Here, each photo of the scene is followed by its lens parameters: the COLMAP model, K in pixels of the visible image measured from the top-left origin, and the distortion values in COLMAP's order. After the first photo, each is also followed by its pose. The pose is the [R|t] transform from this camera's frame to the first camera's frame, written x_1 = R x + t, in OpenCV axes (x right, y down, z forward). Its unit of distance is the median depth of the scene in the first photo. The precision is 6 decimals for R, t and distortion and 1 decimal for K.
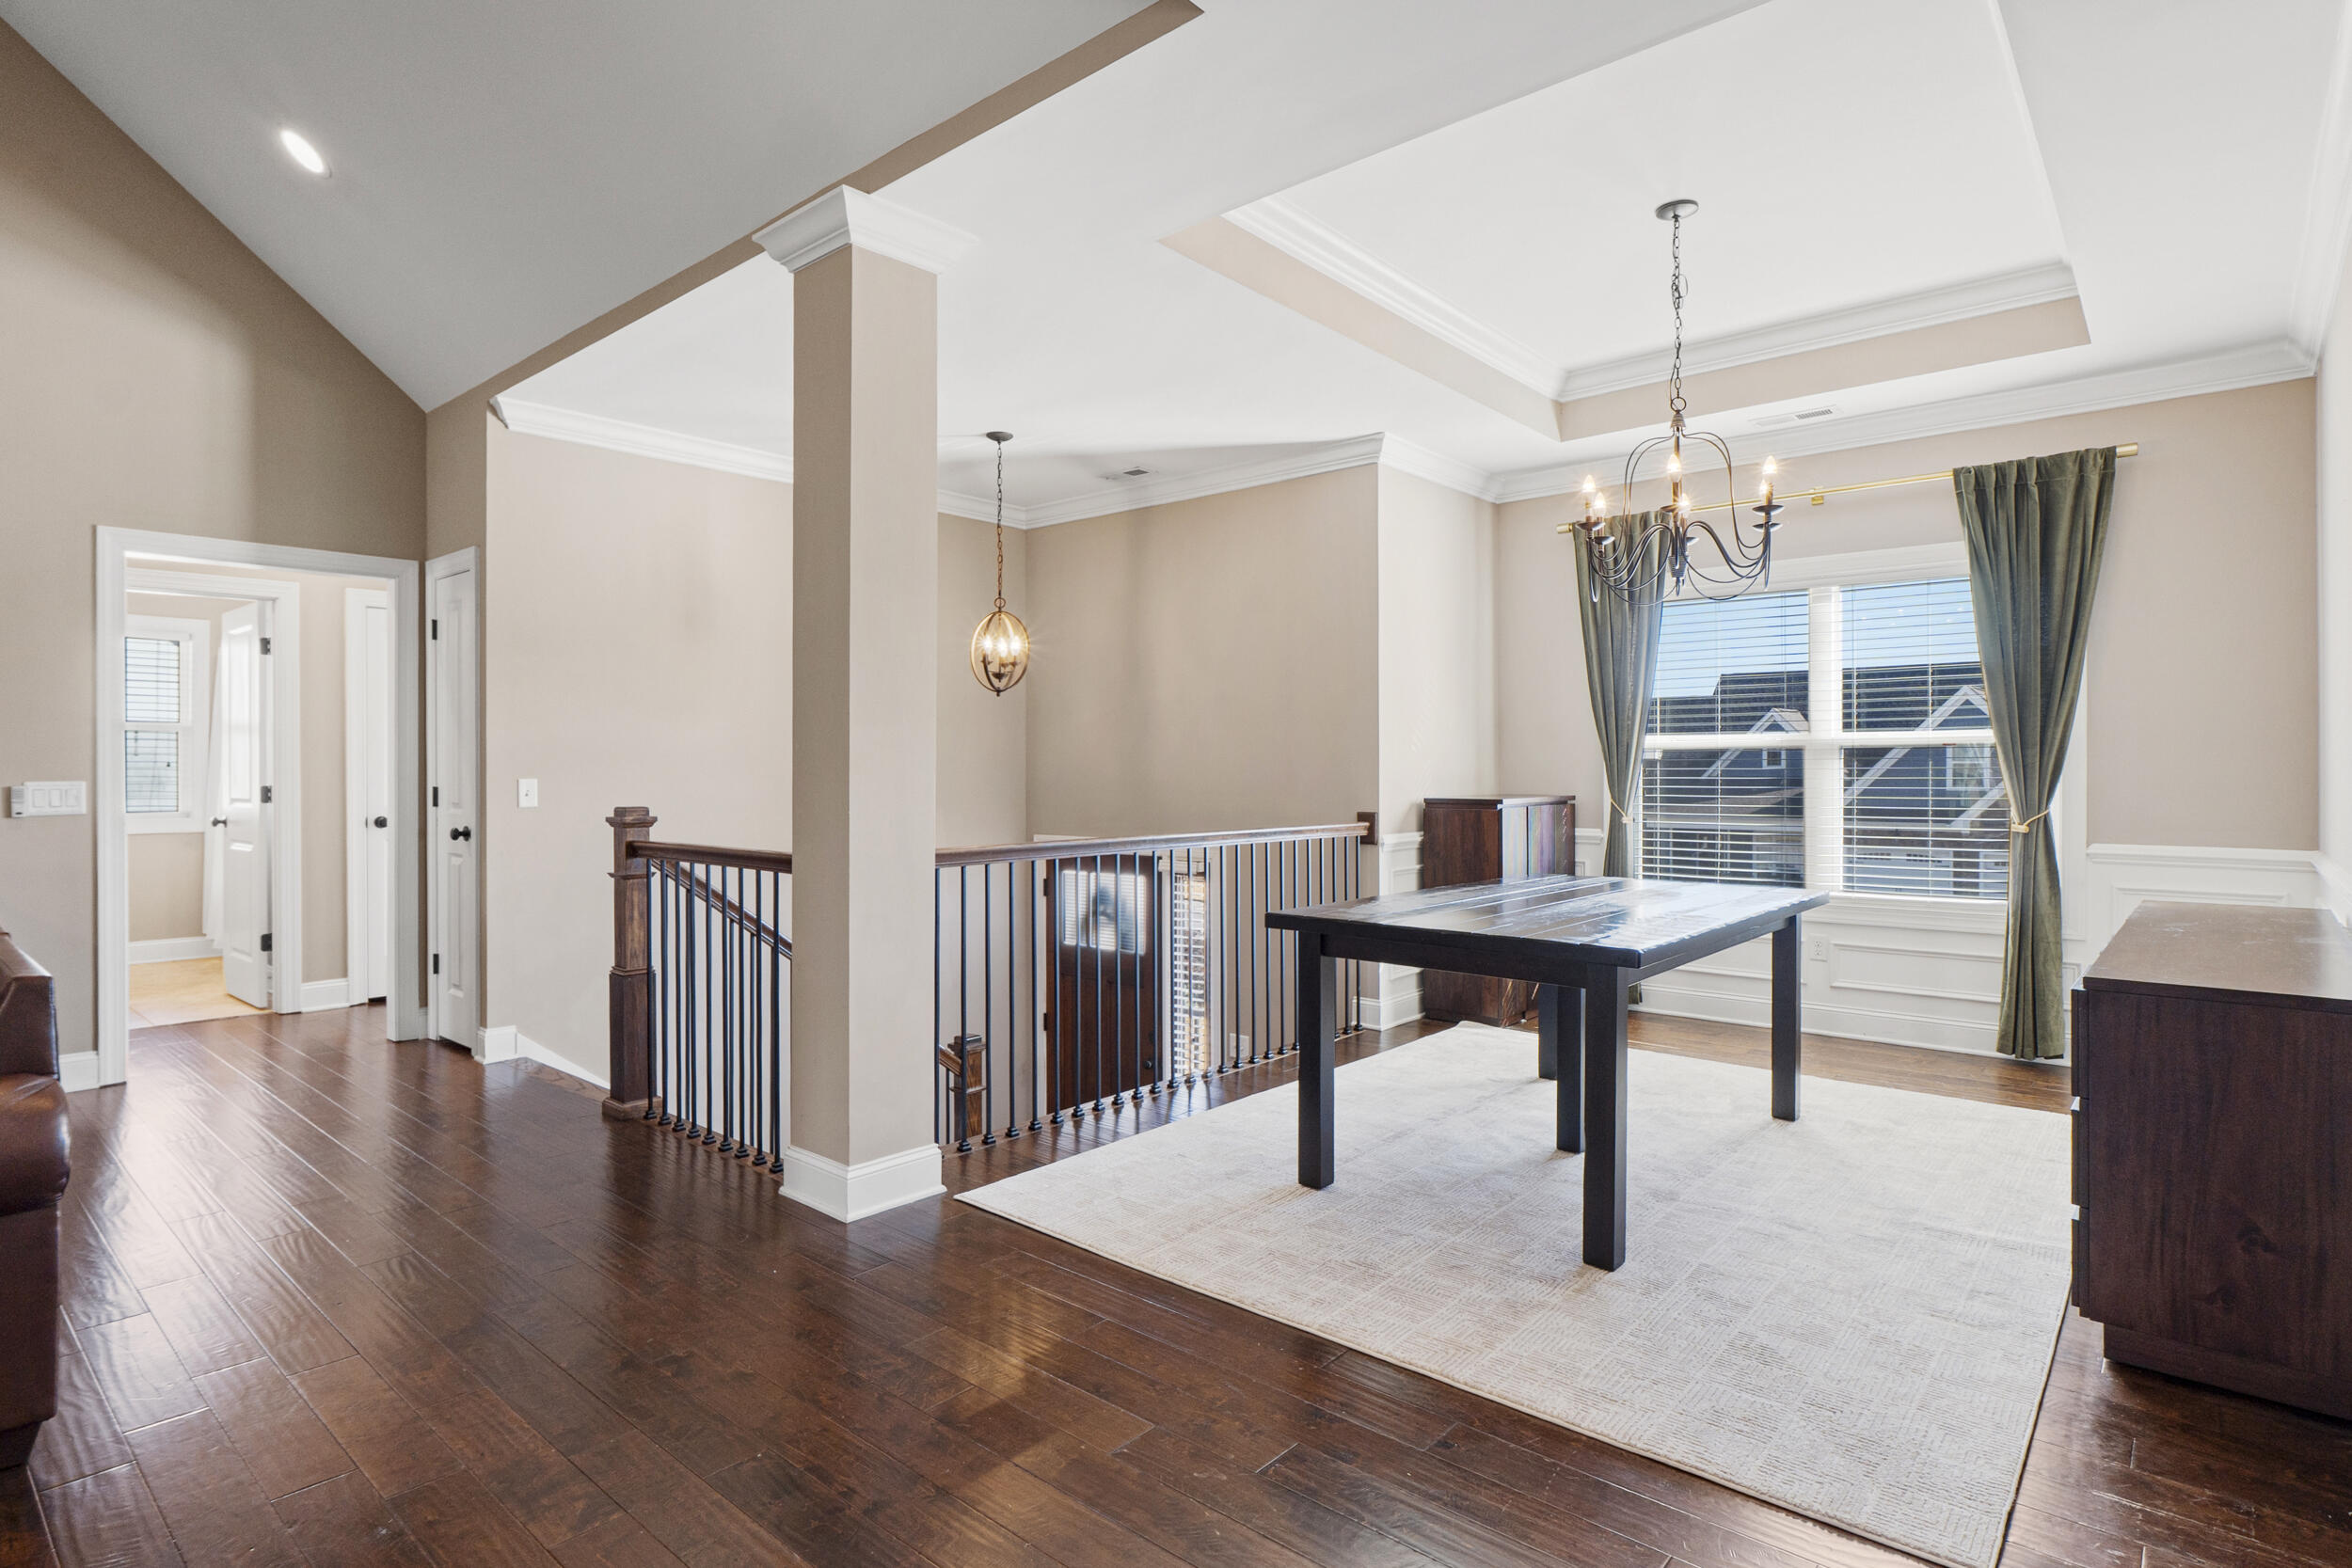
lens RADIAL K [[1223.7, 0, 1156.8], [0, 1223.7, 765.1], [0, 0, 1]] dist [-0.010100, 0.000158]
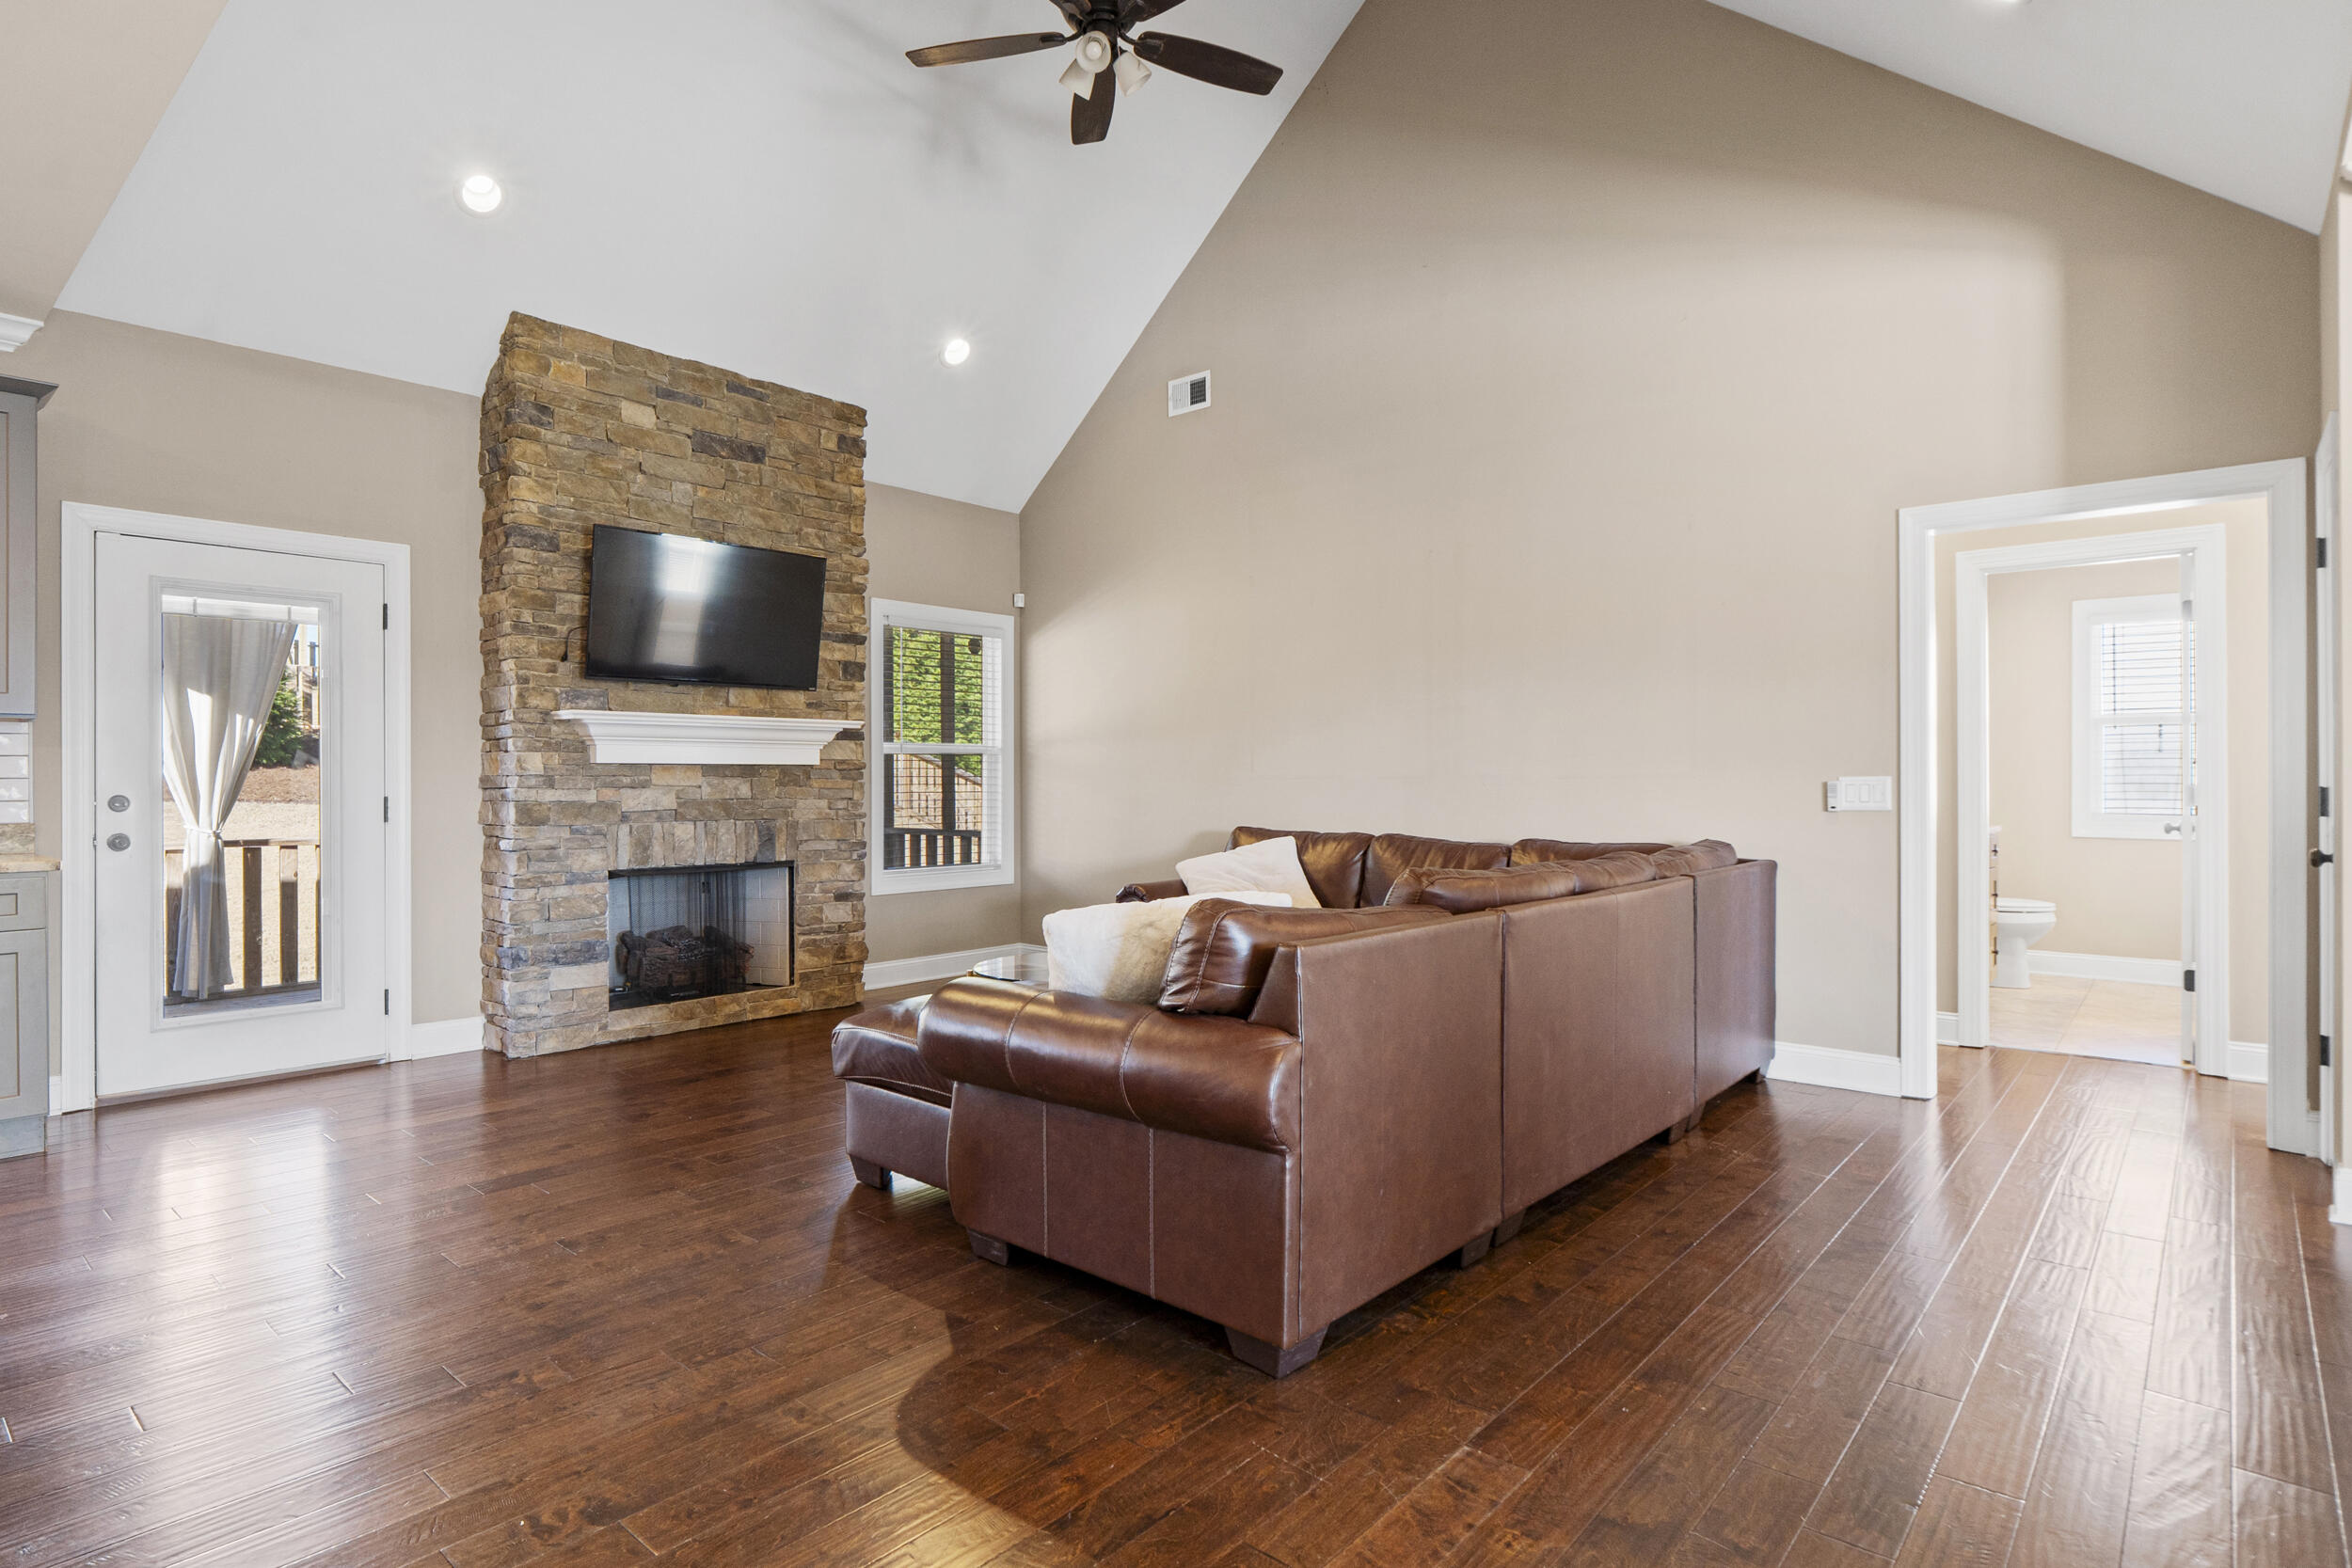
lens RADIAL K [[1224.8, 0, 1177.9], [0, 1224.8, 779.2], [0, 0, 1]] dist [-0.005995, -0.001856]
pose [[0.009092, -0.000302, -0.999959, 0.071633], [0.005802, 0.999983, -0.000249, 0.010590], [0.999942, -0.005800, 0.009093, 0.360013]]
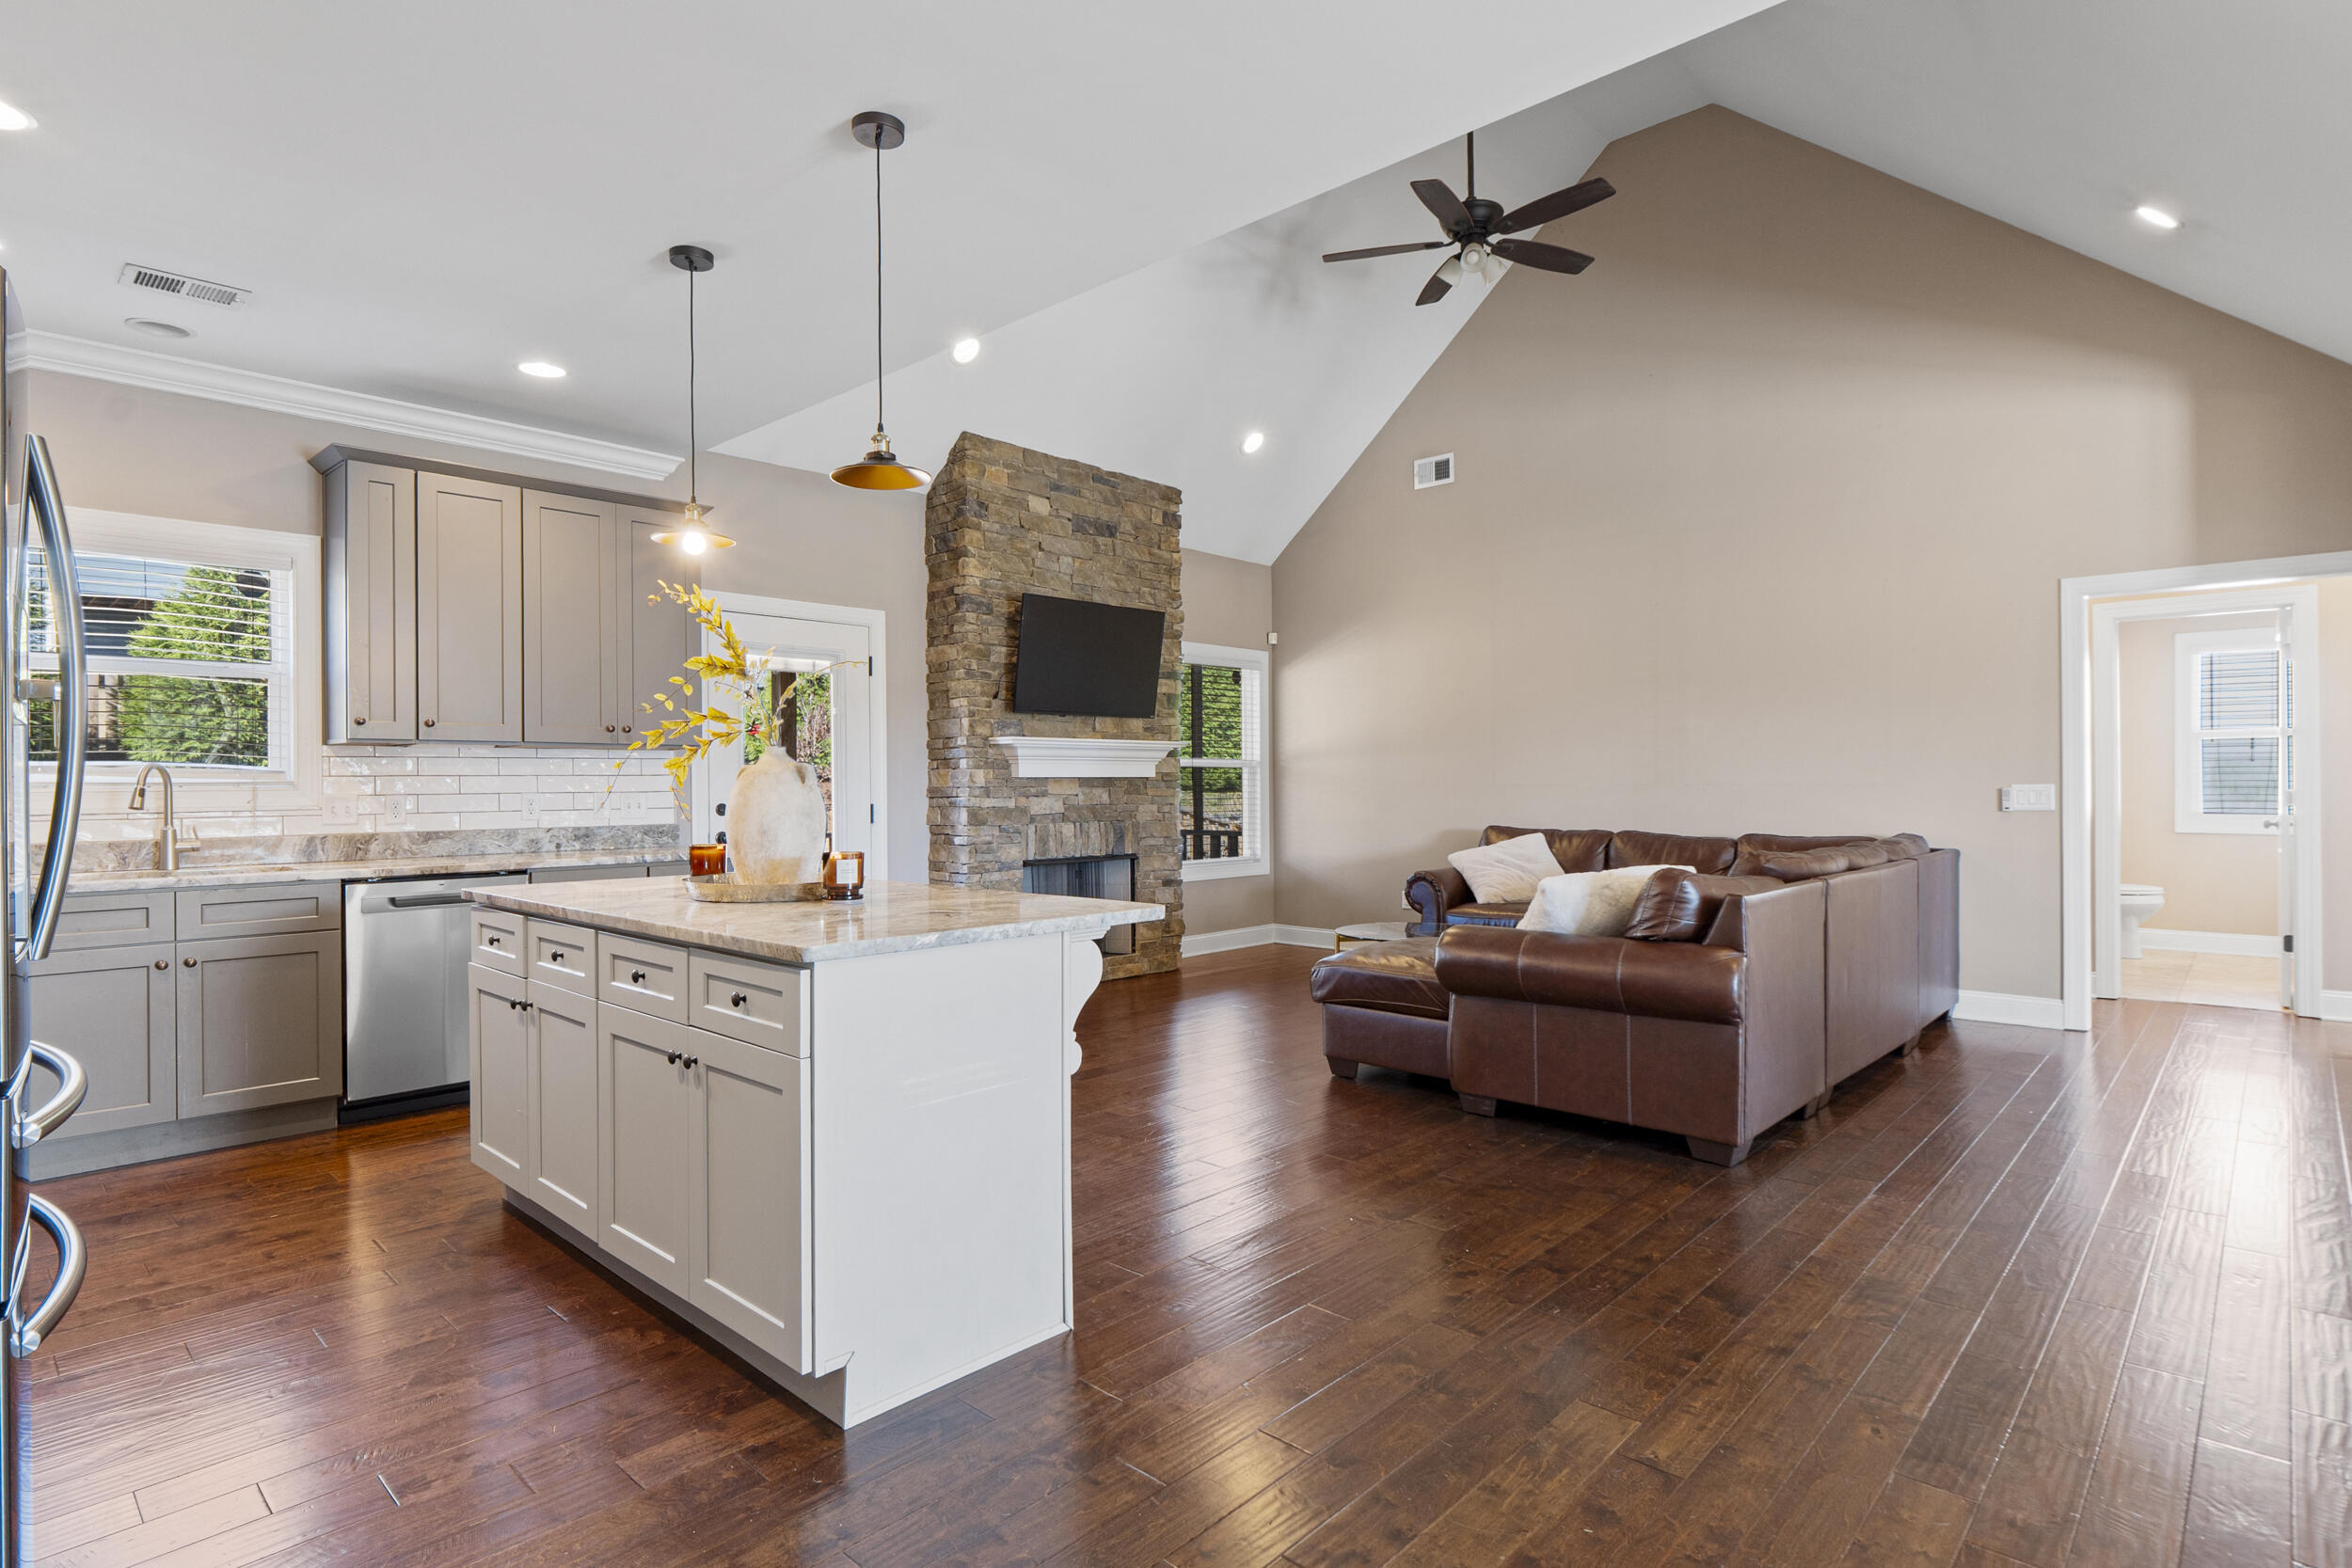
lens RADIAL K [[1223.7, 0, 1156.8], [0, 1223.7, 783.7], [0, 0, 1]] dist [-0.010100, 0.000158]
pose [[-0.027422, -0.000066, -0.999624, 0.342016], [0.009770, 0.999952, -0.000335, 0.003446], [0.999576, -0.009775, -0.027420, 0.089426]]
